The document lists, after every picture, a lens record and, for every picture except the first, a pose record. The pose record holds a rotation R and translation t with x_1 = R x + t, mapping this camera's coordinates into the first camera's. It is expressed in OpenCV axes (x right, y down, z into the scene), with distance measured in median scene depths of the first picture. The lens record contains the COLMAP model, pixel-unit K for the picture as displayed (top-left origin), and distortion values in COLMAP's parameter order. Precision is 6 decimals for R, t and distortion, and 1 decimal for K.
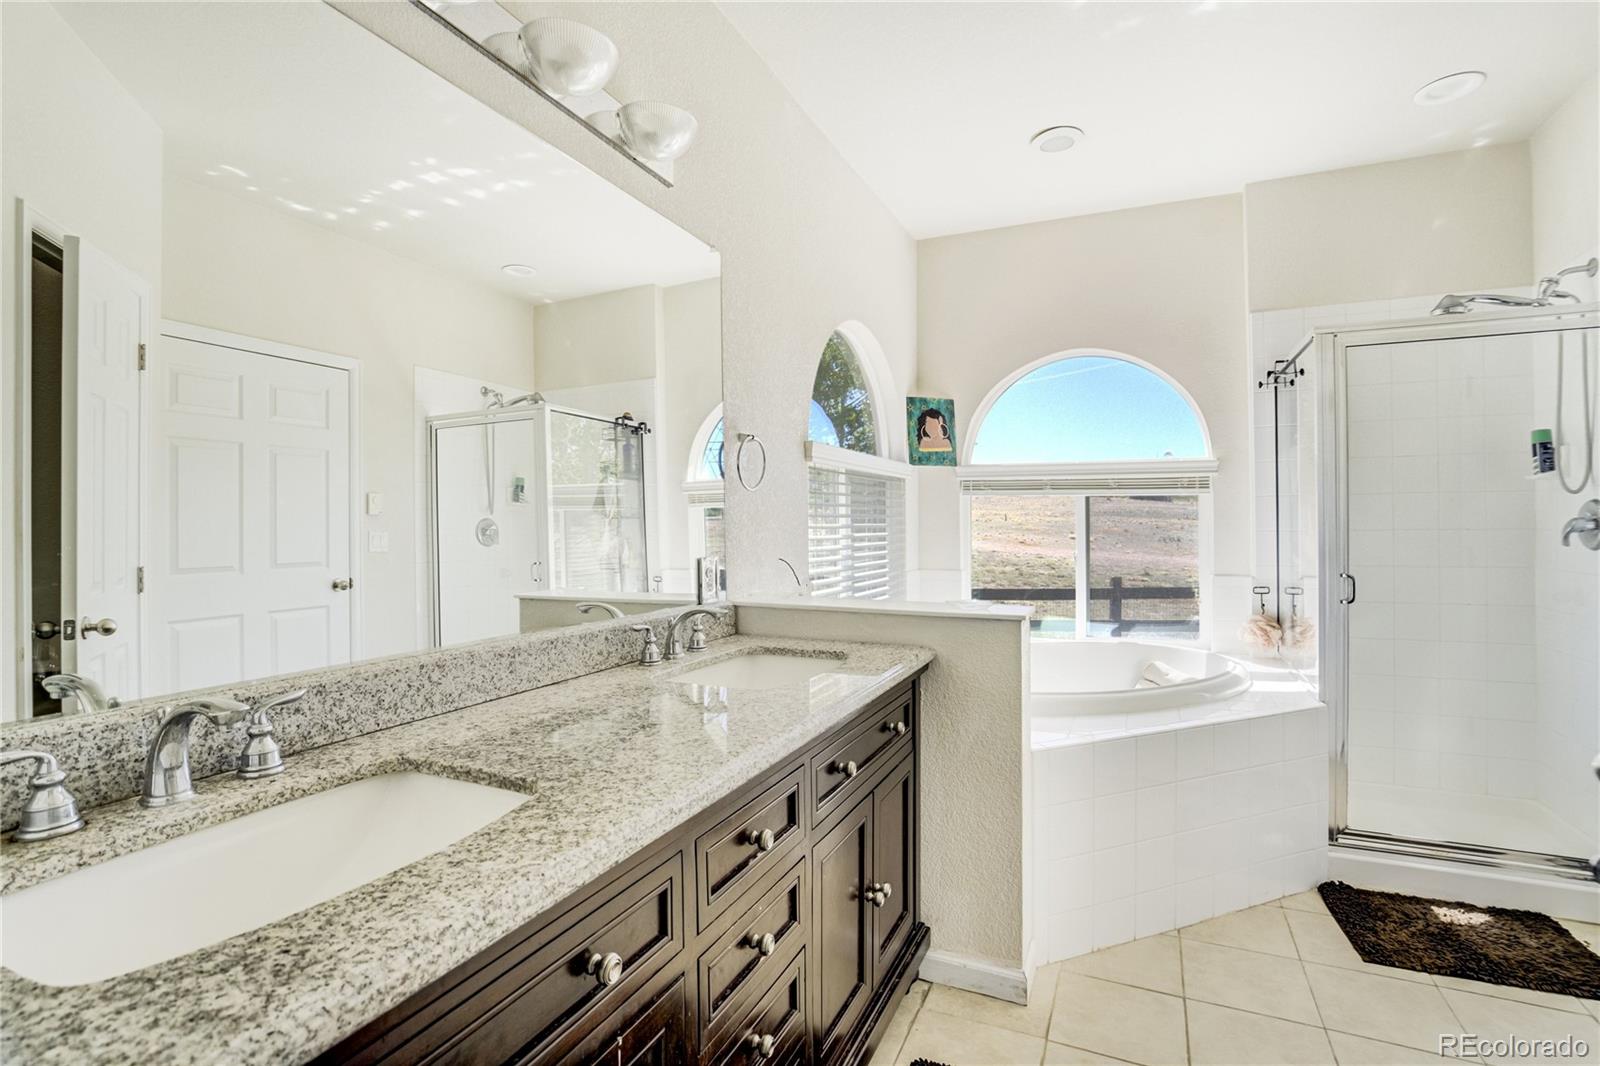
lens RADIAL K [[771.8, 0, 799.7], [0, 771.8, 529.1], [0, 0, 1]] dist [-0.037257, 0.018589]
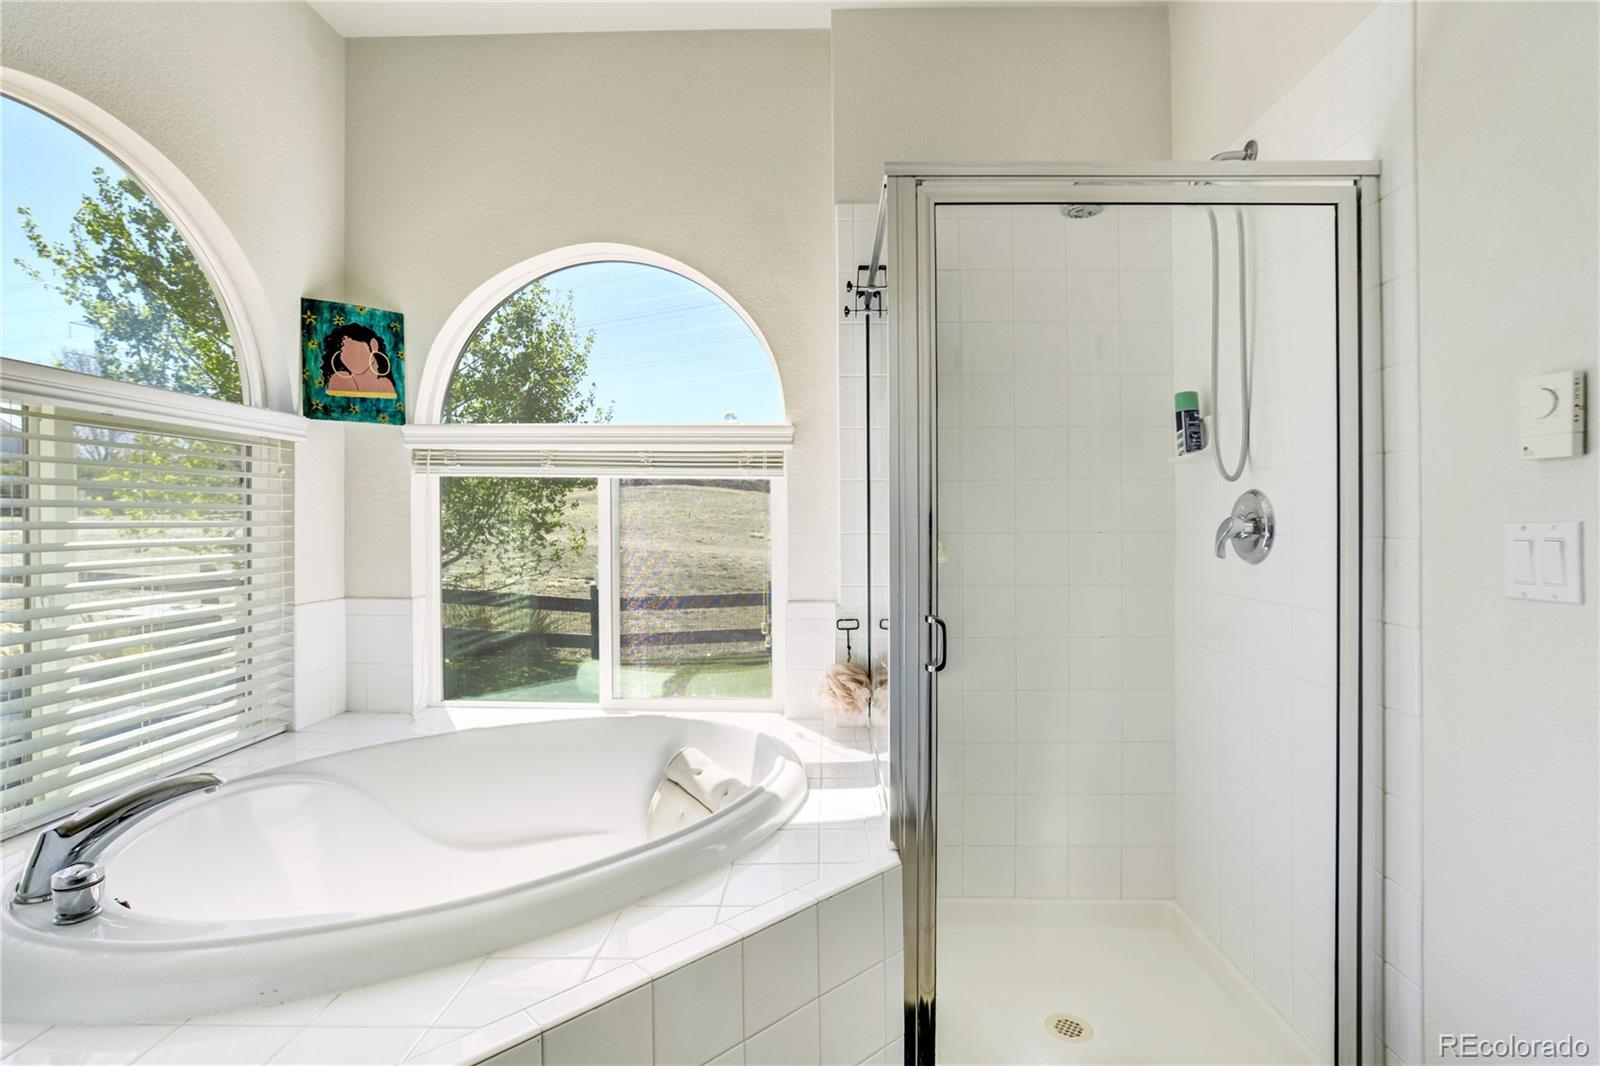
lens RADIAL K [[771.8, 0, 804.9], [0, 771.8, 526.7], [0, 0, 1]] dist [-0.037257, 0.018589]
pose [[0.929991, 0.002247, 0.367575, 0.309238], [-0.002450, 0.999997, 0.000086, -0.003577], [-0.367574, -0.000981, 0.929994, 0.375088]]
